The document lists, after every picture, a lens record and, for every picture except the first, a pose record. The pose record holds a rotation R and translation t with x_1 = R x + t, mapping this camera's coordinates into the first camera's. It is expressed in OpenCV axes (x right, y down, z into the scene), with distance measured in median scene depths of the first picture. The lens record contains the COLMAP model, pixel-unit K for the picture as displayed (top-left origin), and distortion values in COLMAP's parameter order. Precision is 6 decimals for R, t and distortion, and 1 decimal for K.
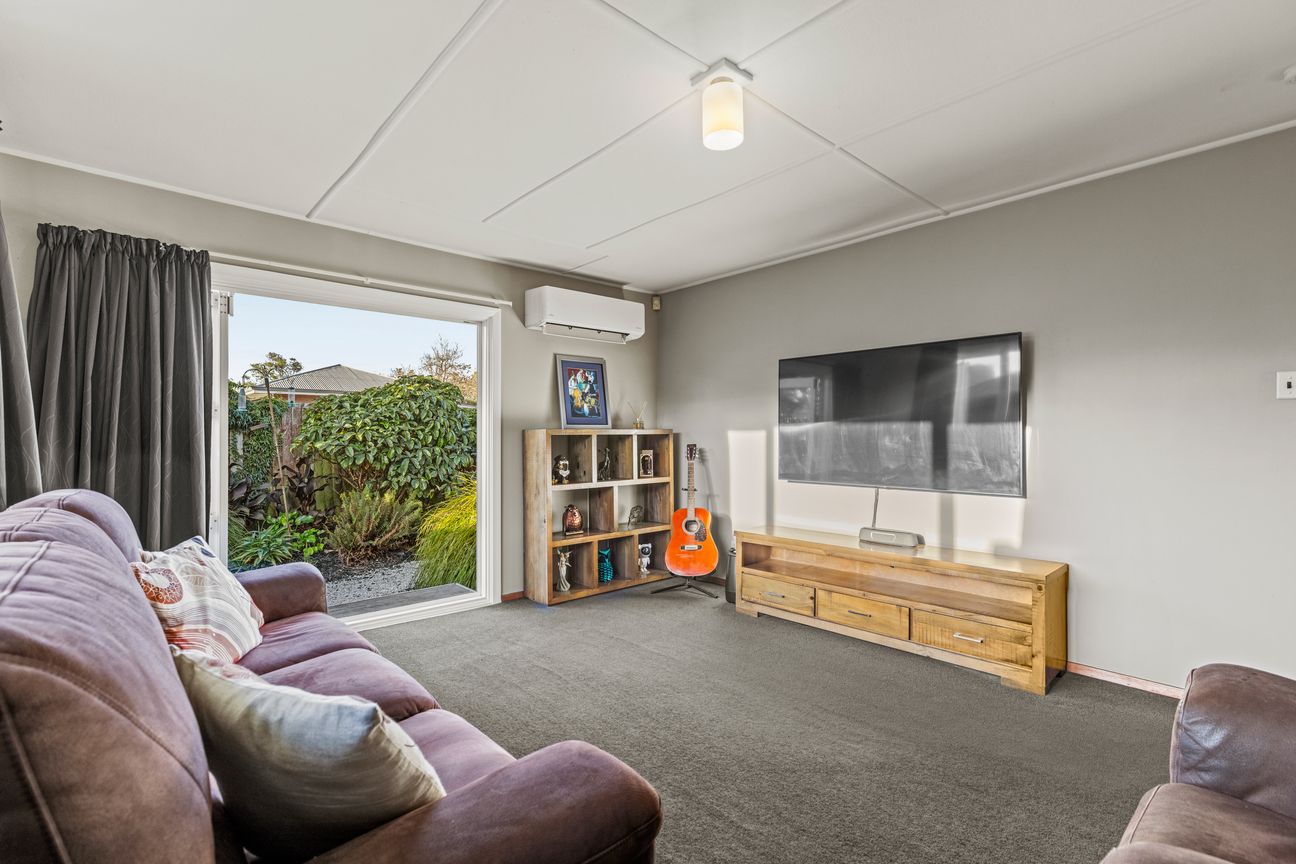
lens RADIAL K [[588.6, 0, 648.0], [0, 588.6, 432.0], [0, 0, 1]] dist [0.000705, 0.000027]
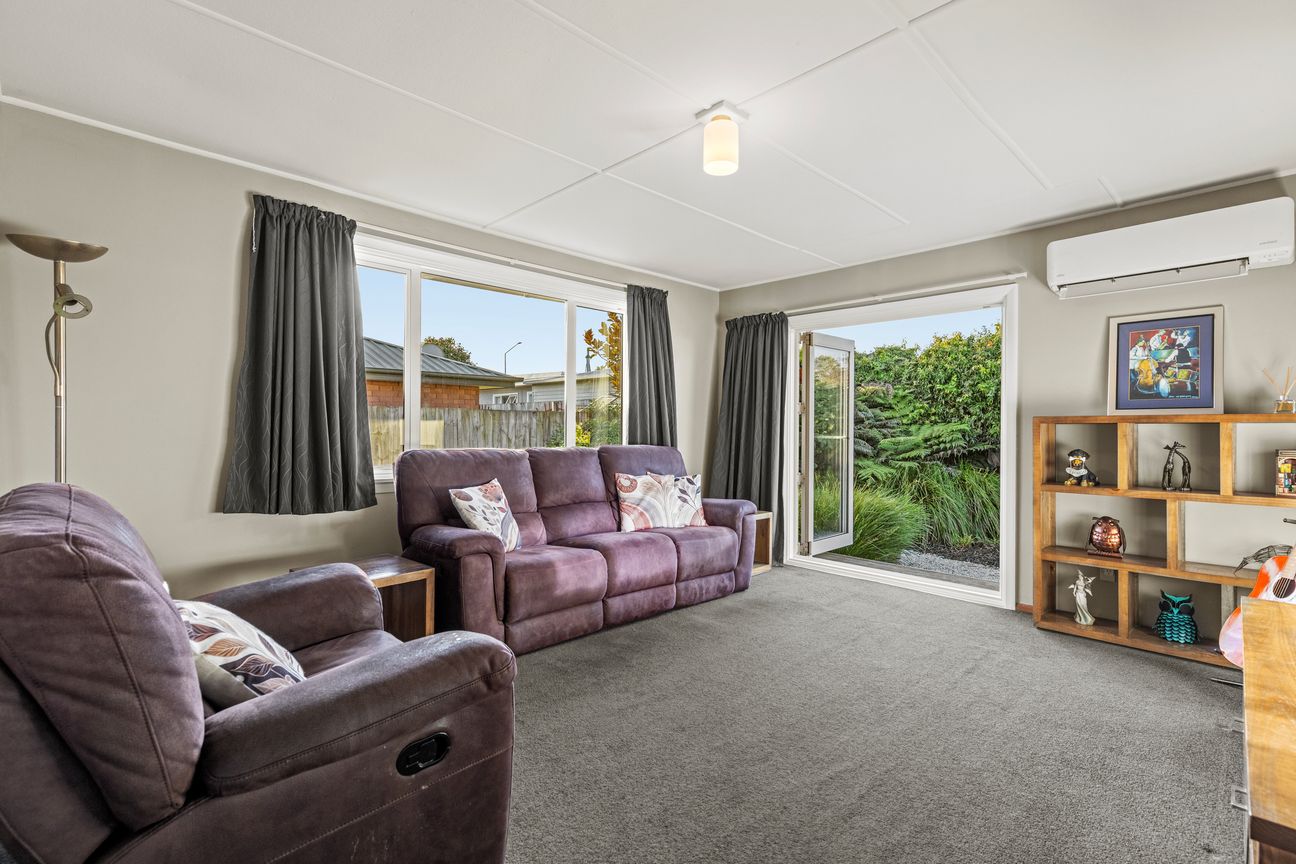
lens RADIAL K [[588.6, 0, 648.0], [0, 588.6, 432.0], [0, 0, 1]] dist [0.000705, 0.000027]
pose [[0.033379, 0.003560, -0.999436, 0.662174], [-0.005719, 0.999978, 0.003371, 0.018478], [0.999426, 0.005604, 0.033399, 0.430690]]
